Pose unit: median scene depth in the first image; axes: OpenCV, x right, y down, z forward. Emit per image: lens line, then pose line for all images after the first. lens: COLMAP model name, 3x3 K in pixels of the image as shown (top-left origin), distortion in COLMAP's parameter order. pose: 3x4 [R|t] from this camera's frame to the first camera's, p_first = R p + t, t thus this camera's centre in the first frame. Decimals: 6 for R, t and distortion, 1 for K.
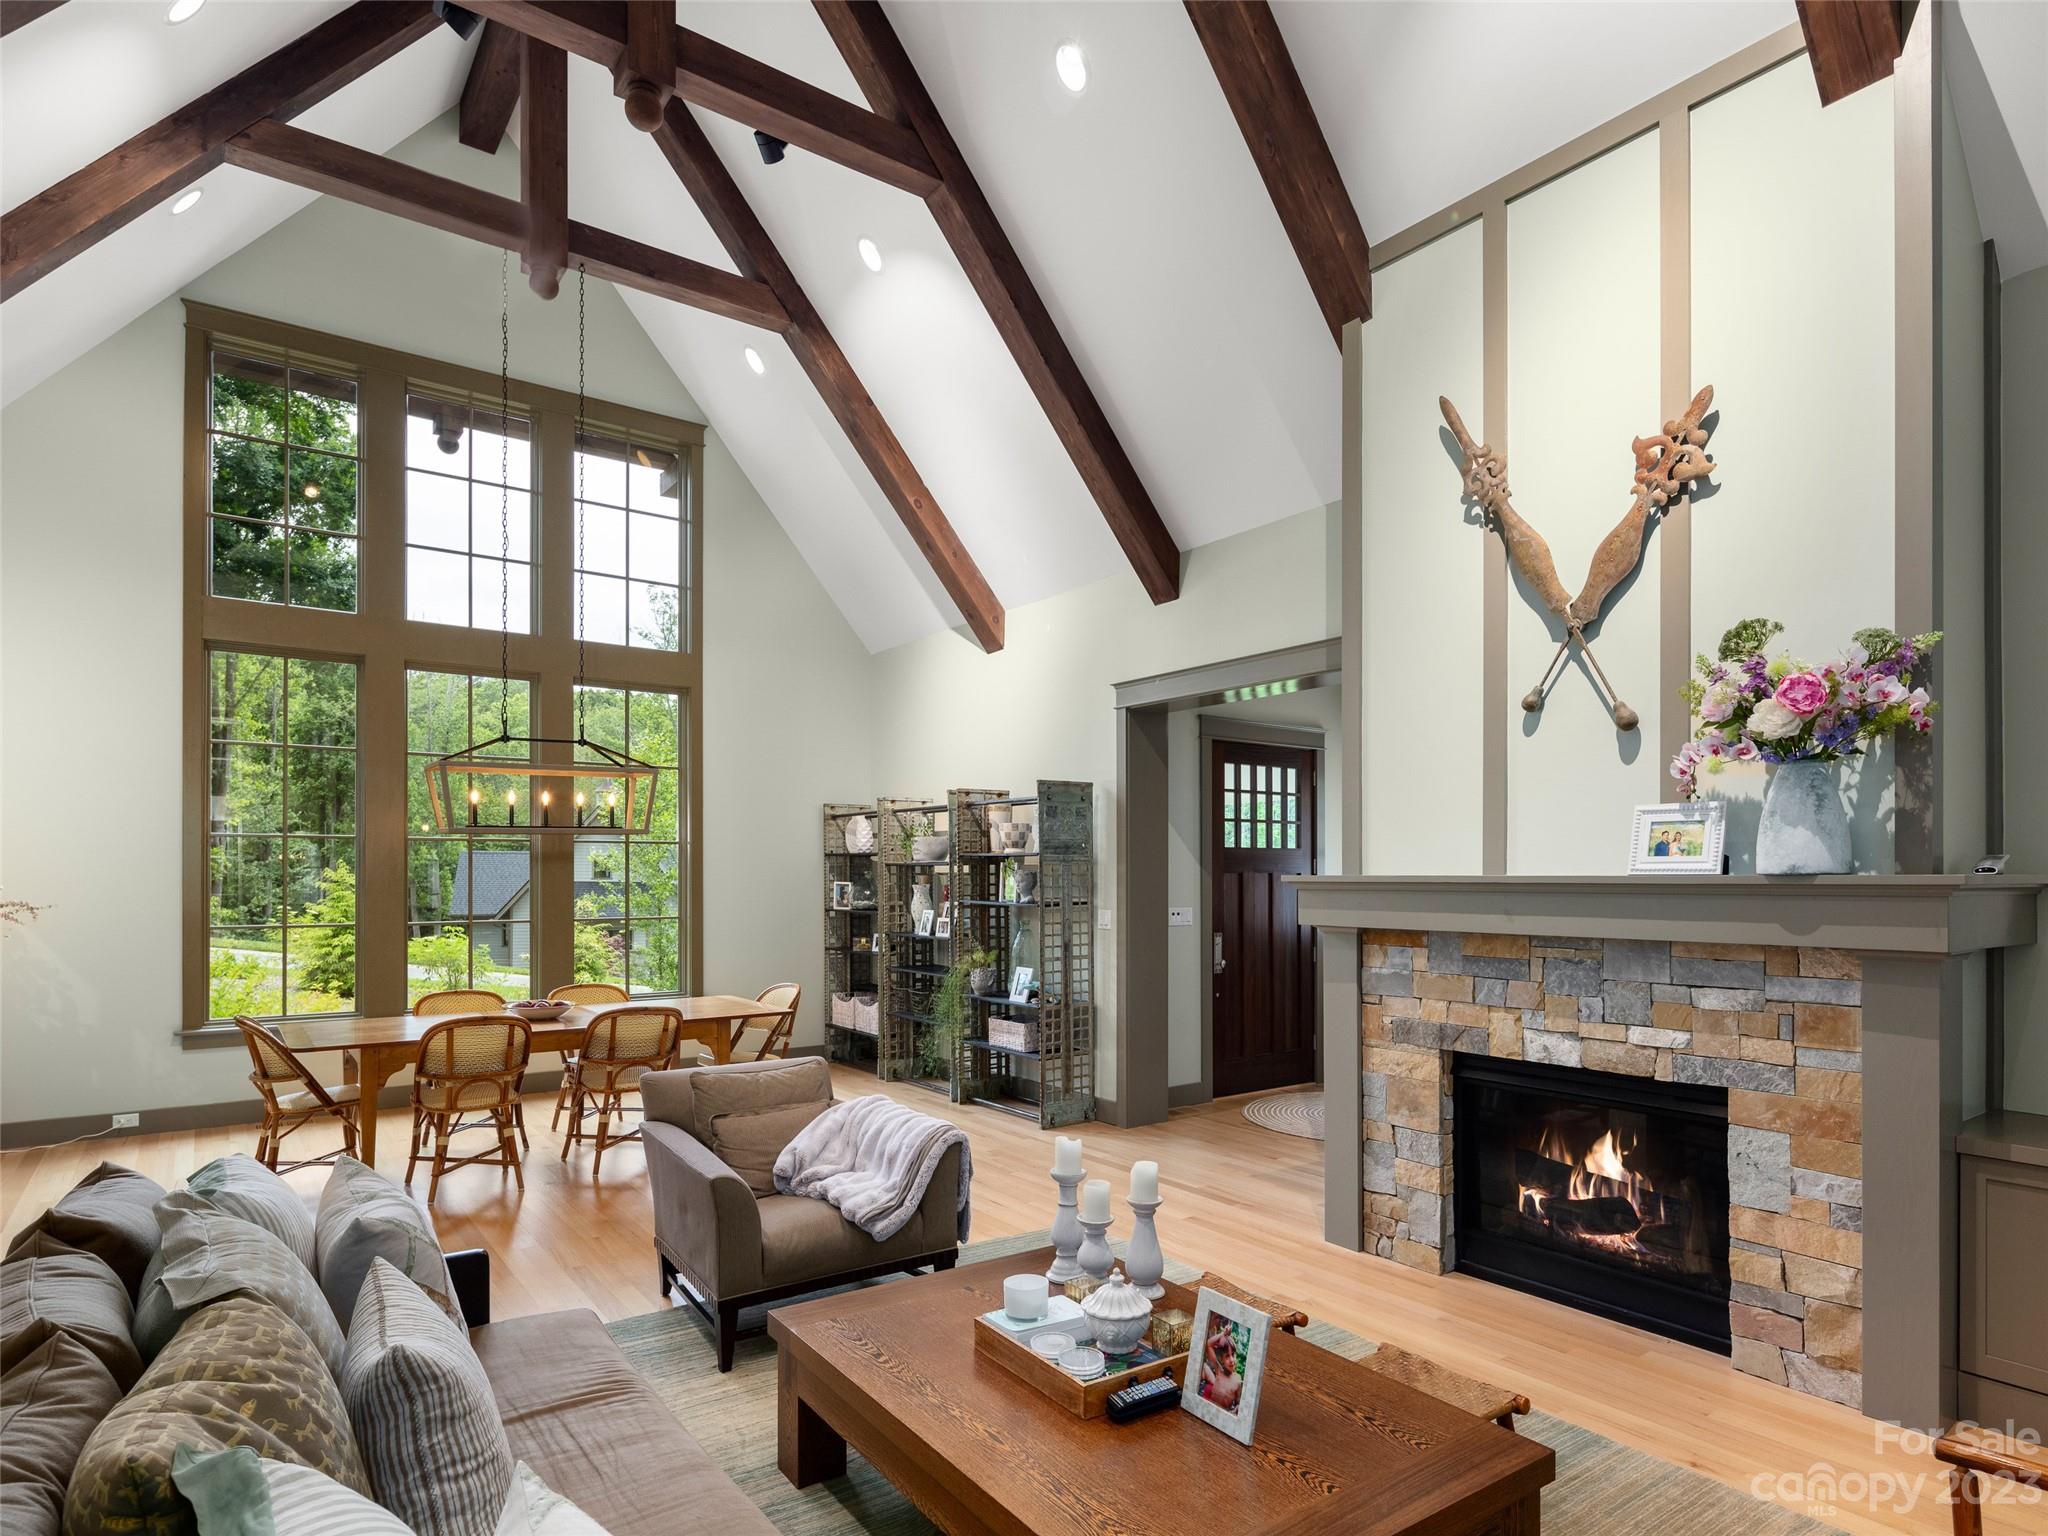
lens RADIAL K [[1122.9, 0, 1015.3], [0, 1122.9, 869.8], [0, 0, 1]] dist [0.001939, -0.021035]
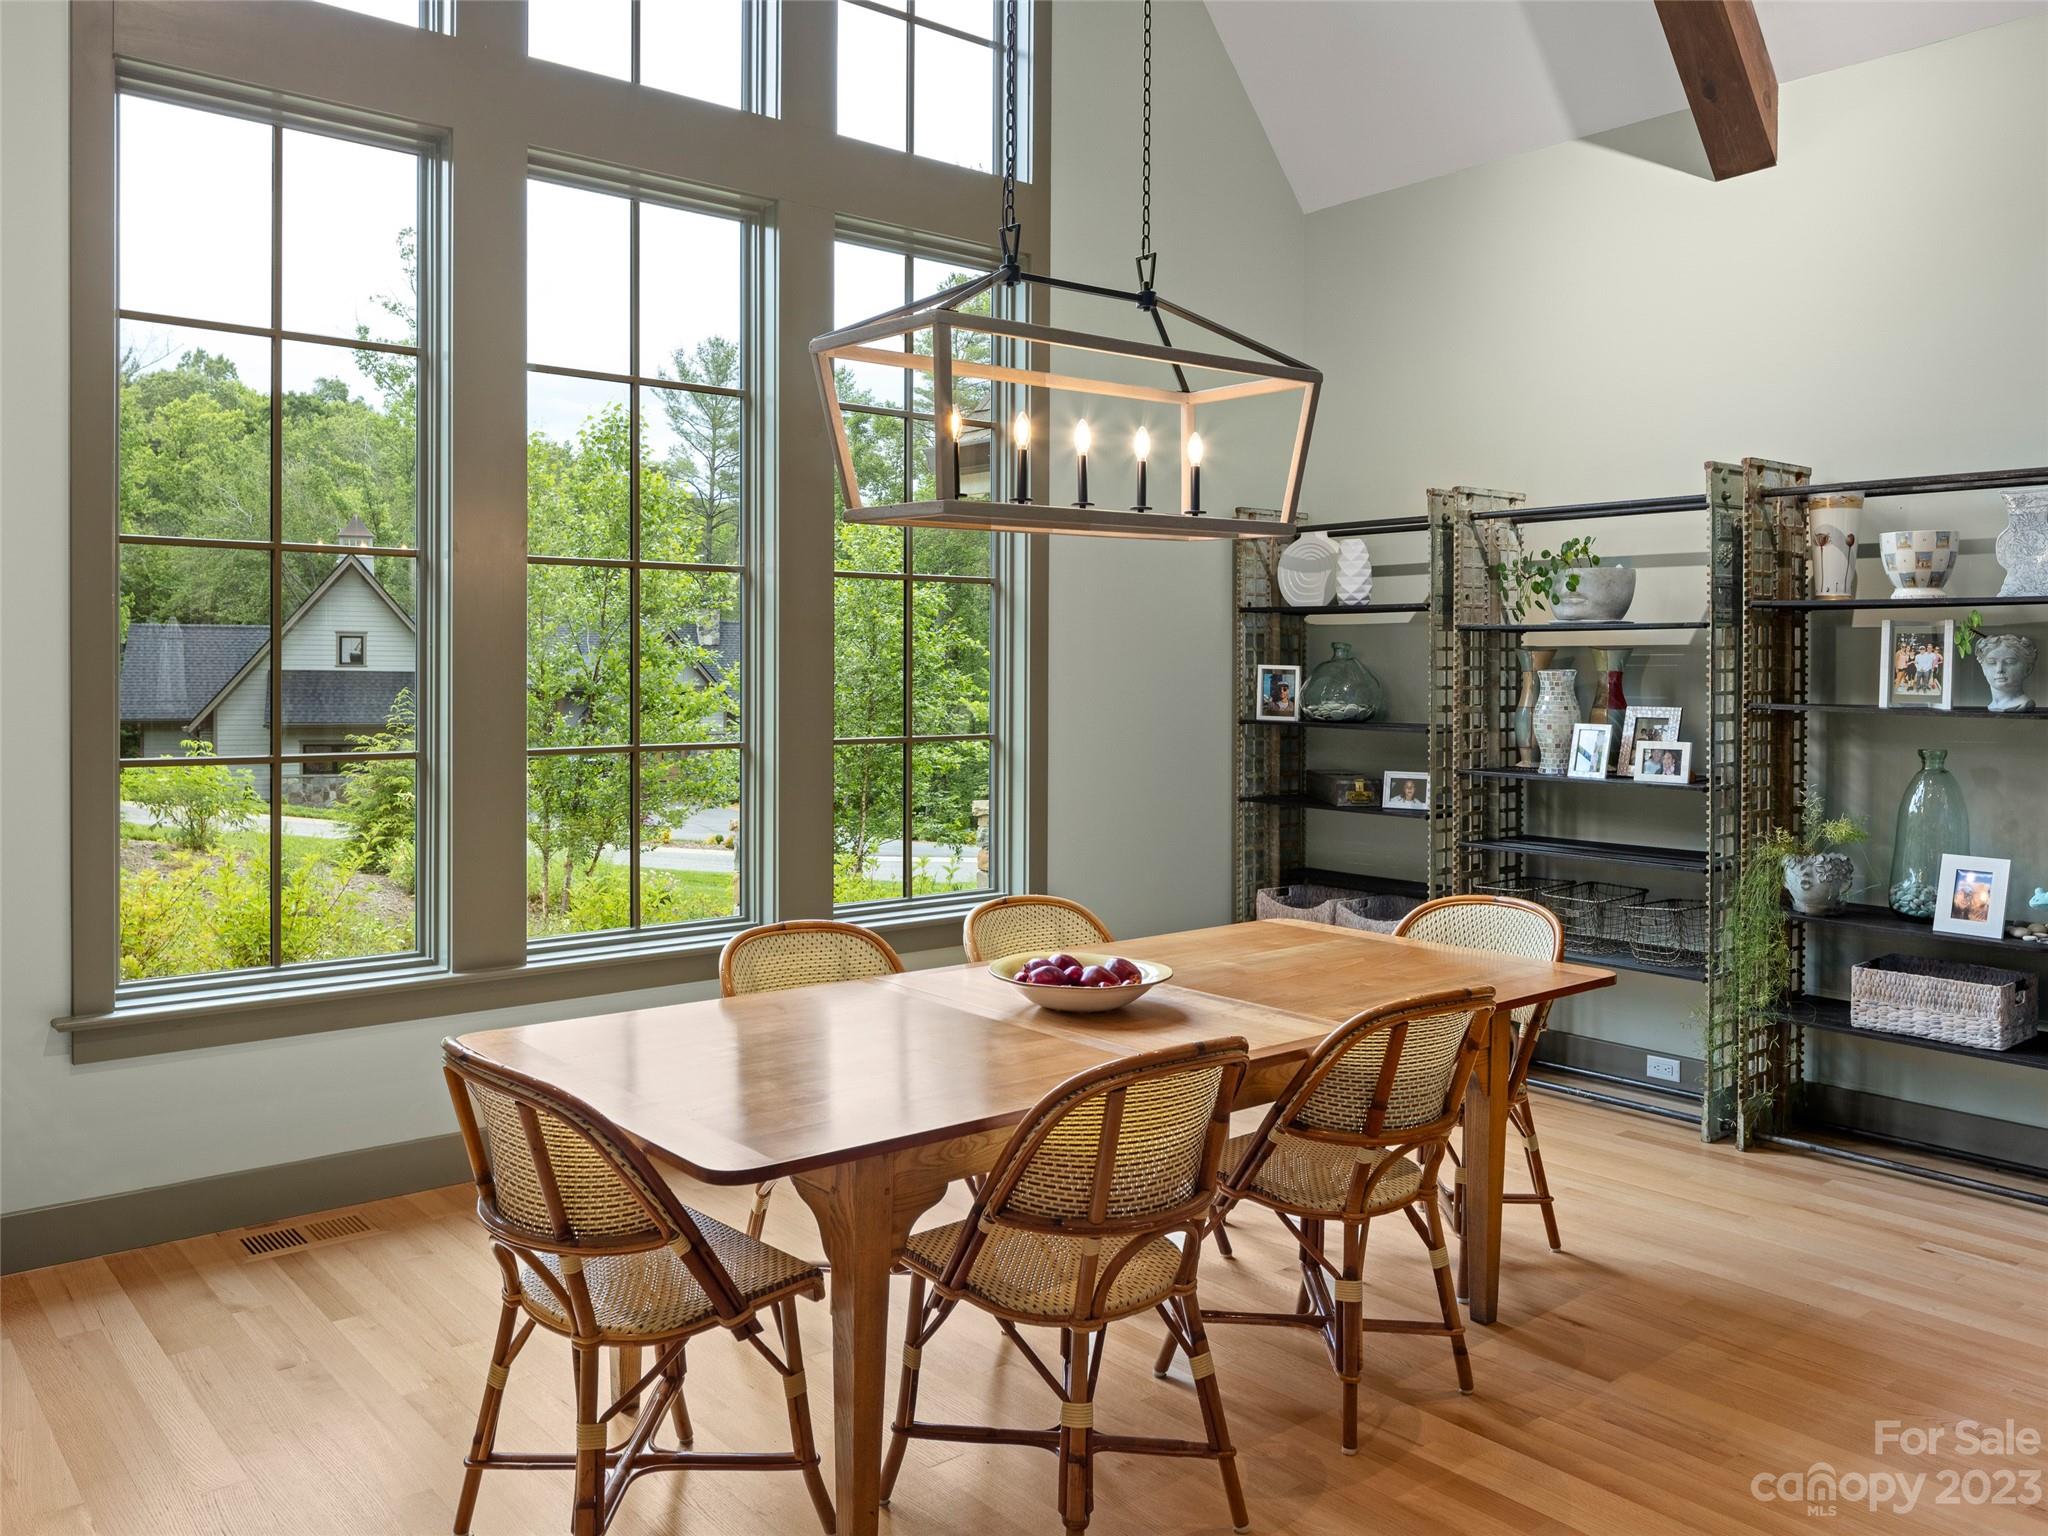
lens RADIAL K [[1591.5, 0, 969.2], [0, 1591.5, 695.3], [0, 0, 1]] dist [-0.007769, -0.004660]
pose [[0.999064, 0.004658, 0.043000, -0.371579], [-0.005652, 0.999719, 0.023019, 0.010250], [-0.042881, -0.023241, 0.998810, 0.350769]]
